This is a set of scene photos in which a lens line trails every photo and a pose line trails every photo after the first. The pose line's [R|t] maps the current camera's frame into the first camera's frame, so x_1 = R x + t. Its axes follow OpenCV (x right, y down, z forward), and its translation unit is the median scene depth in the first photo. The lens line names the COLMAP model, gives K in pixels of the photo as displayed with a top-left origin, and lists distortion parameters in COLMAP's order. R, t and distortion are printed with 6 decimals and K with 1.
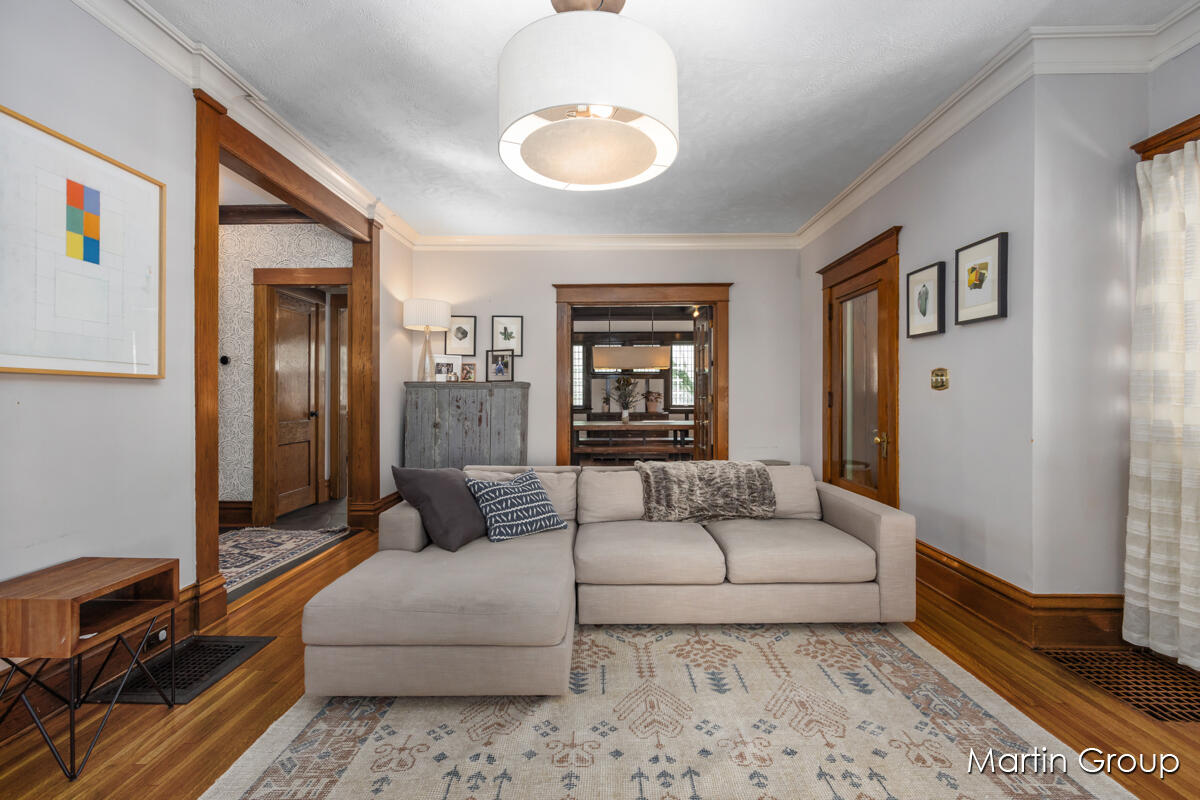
lens RADIAL K [[488.8, 0, 606.5], [0, 488.8, 392.4], [0, 0, 1]] dist [0.000083, -0.000140]
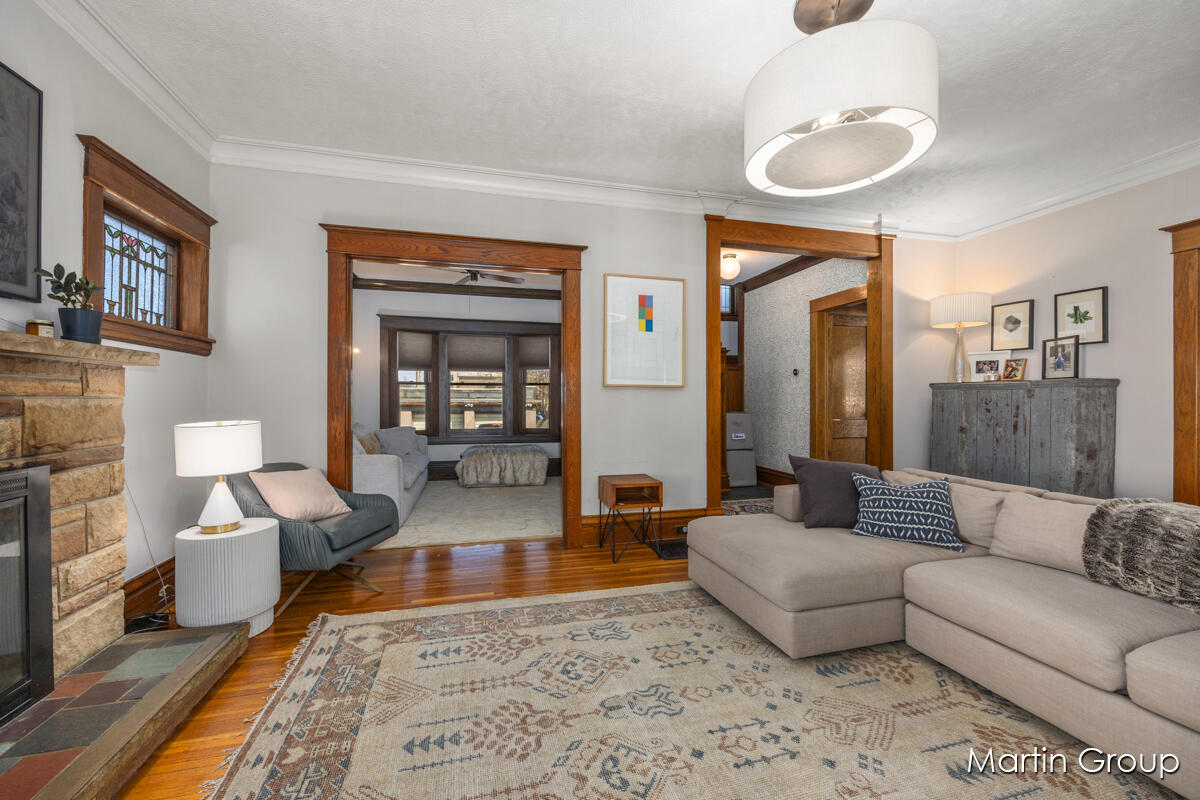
lens RADIAL K [[479.1, 0, 600.9], [0, 479.1, 397.8], [0, 0, 1]] dist [-0.001527, -0.000095]
pose [[0.264682, -0.002329, -0.964333, 0.590951], [0.003363, 0.999993, -0.001492, 0.010836], [0.964330, -0.002849, 0.264688, 0.190715]]
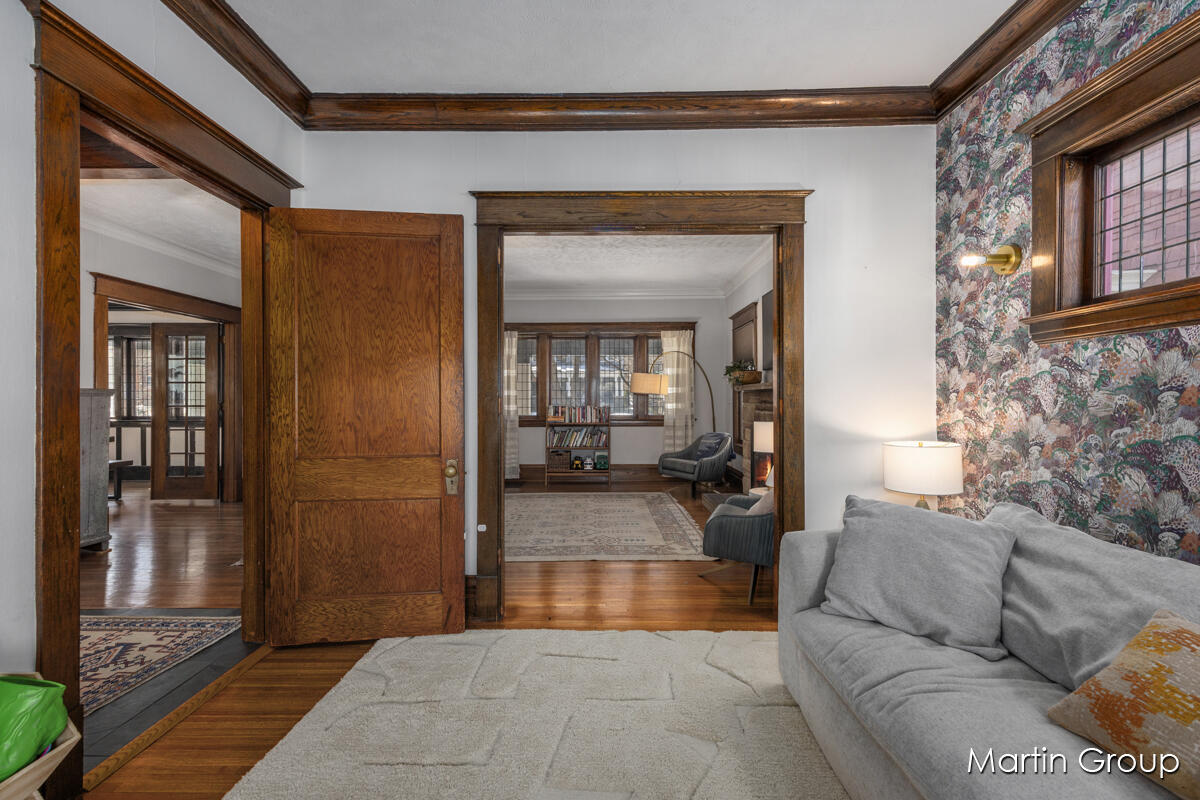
lens RADIAL K [[488.8, 0, 606.5], [0, 488.8, 392.4], [0, 0, 1]] dist [0.000083, -0.000140]
pose [[-0.015596, 0.014774, 0.999769, -1.803826], [-0.000509, 0.999891, -0.014783, -0.009310], [-0.999878, -0.000739, -0.015587, 0.257776]]
